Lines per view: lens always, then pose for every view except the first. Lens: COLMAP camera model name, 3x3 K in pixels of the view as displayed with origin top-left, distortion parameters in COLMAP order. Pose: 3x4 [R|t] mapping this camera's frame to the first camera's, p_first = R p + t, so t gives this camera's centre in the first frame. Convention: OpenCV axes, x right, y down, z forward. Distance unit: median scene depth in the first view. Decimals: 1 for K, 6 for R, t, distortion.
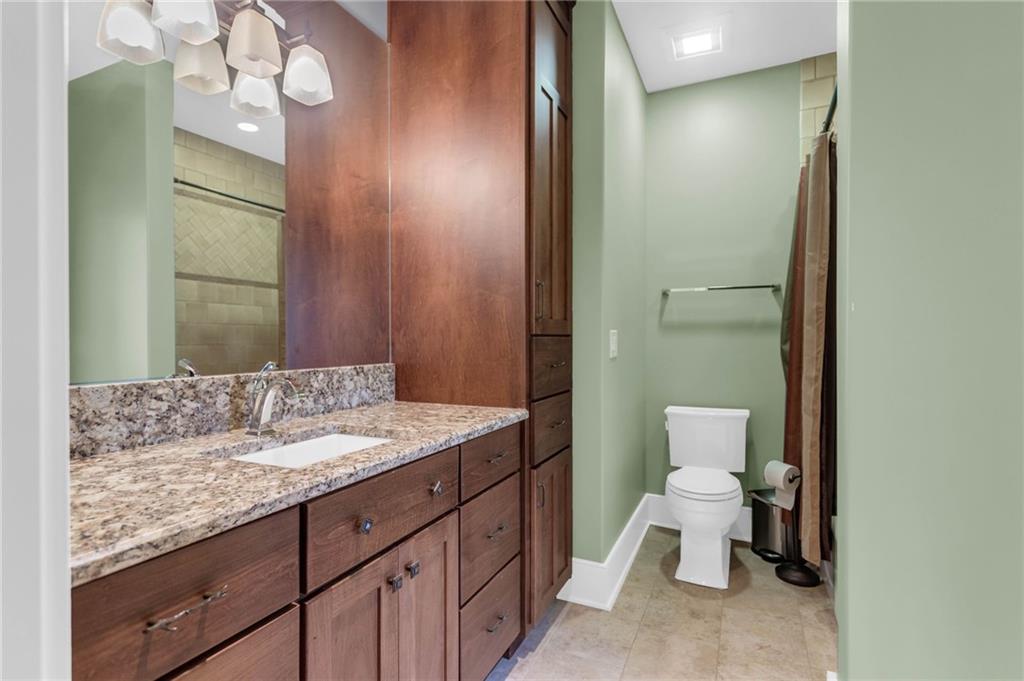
lens RADIAL K [[495.7, 0, 517.4], [0, 495.7, 341.4], [0, 0, 1]] dist [0.002329, 0.001212]
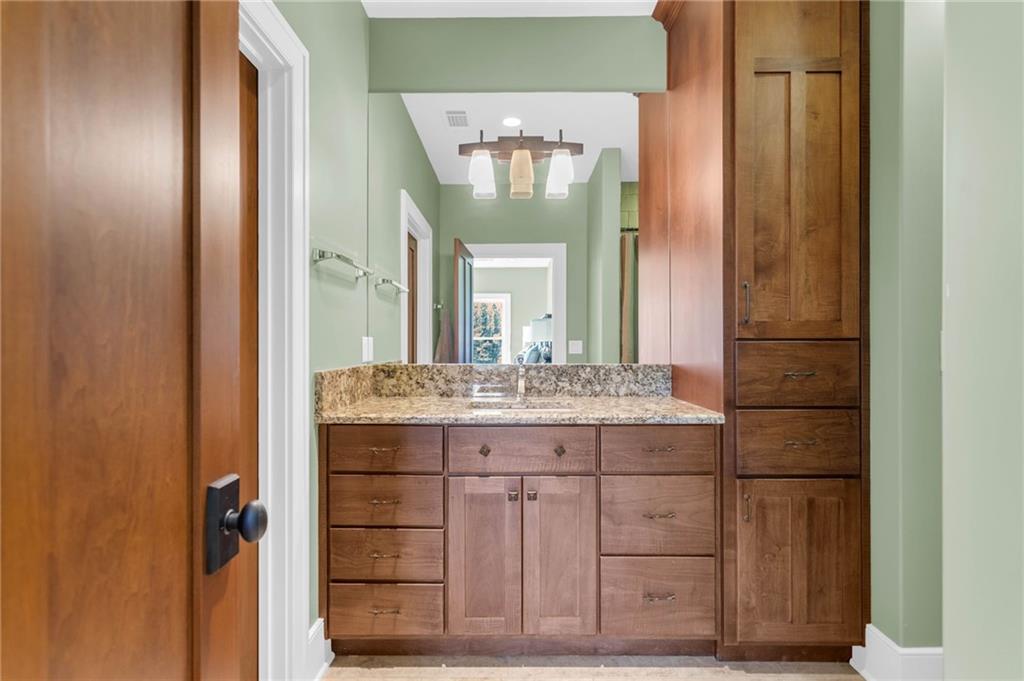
lens RADIAL K [[495.7, 0, 517.4], [0, 495.7, 341.4], [0, 0, 1]] dist [0.002329, 0.001212]
pose [[0.417104, -0.002012, -0.908857, 0.822555], [-0.004590, 0.999980, -0.004320, -0.002986], [0.908847, 0.005973, 0.417086, 0.235801]]
